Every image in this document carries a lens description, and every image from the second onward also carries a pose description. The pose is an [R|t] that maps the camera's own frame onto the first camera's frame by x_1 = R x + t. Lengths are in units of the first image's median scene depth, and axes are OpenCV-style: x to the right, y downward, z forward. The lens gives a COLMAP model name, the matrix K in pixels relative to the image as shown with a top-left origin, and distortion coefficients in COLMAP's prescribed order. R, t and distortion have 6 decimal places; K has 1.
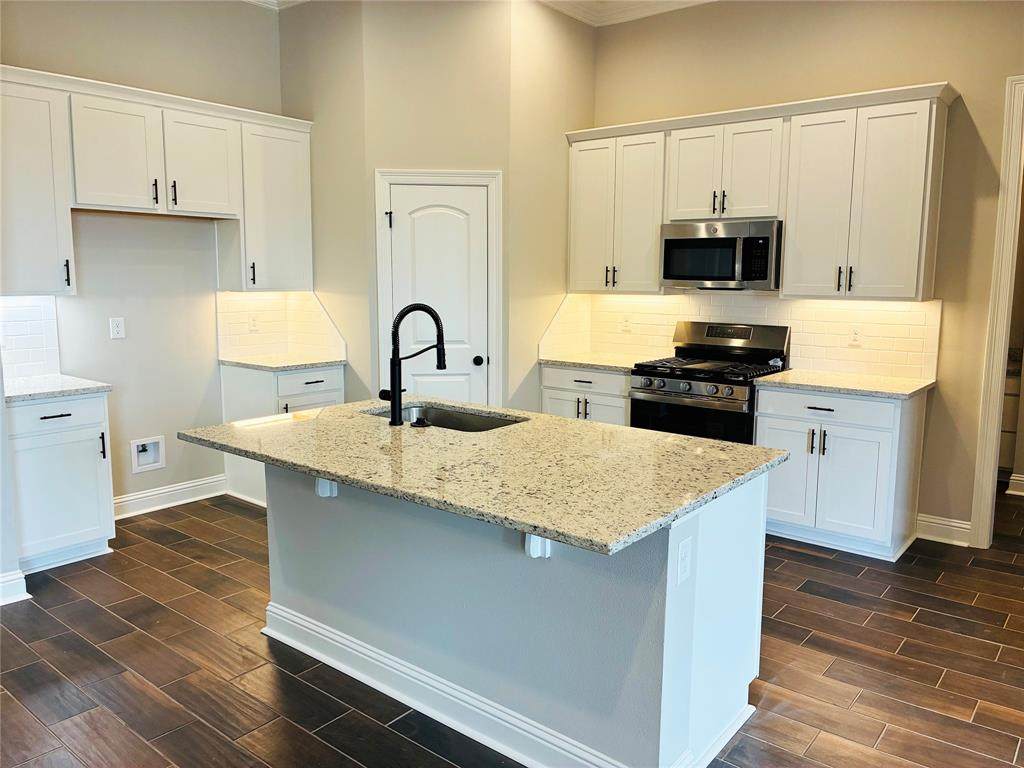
lens RADIAL K [[765.1, 0, 519.9], [0, 765.1, 367.1], [0, 0, 1]] dist [0.047195, -0.063706]
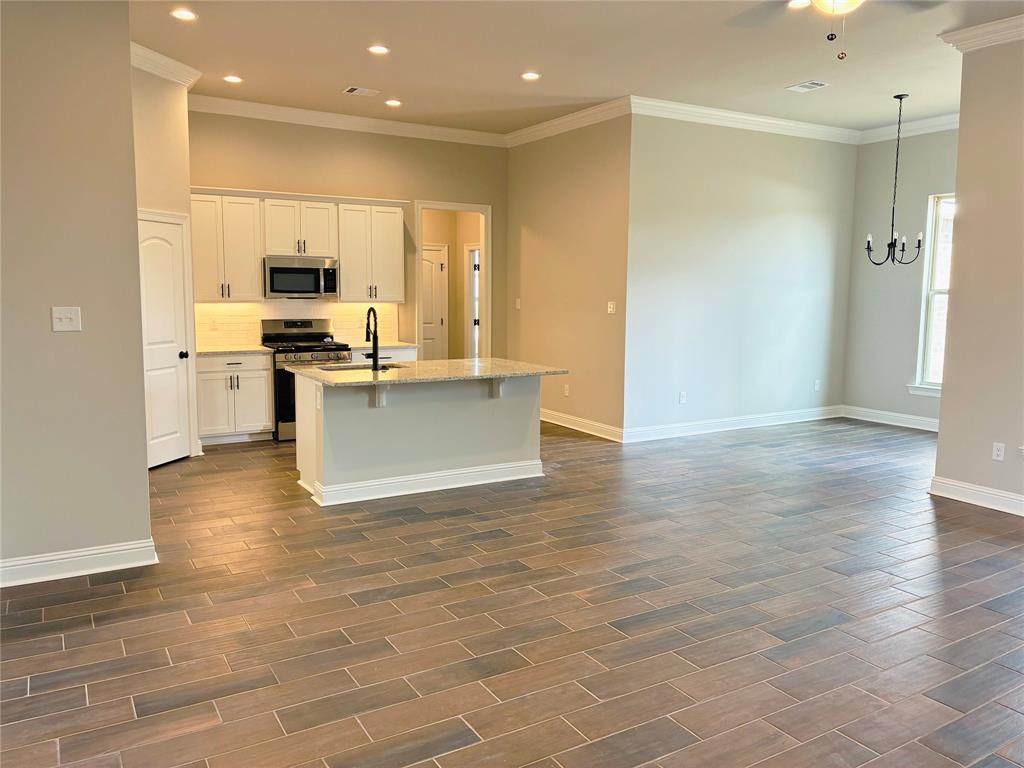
lens RADIAL K [[773.8, 0, 511.9], [0, 773.8, 372.1], [0, 0, 1]] dist [0.051770, -0.070038]
pose [[0.346486, -0.106460, 0.931995, -1.233273], [0.110004, 0.991295, 0.072338, -0.015353], [-0.931583, 0.077459, 0.355181, -0.010090]]
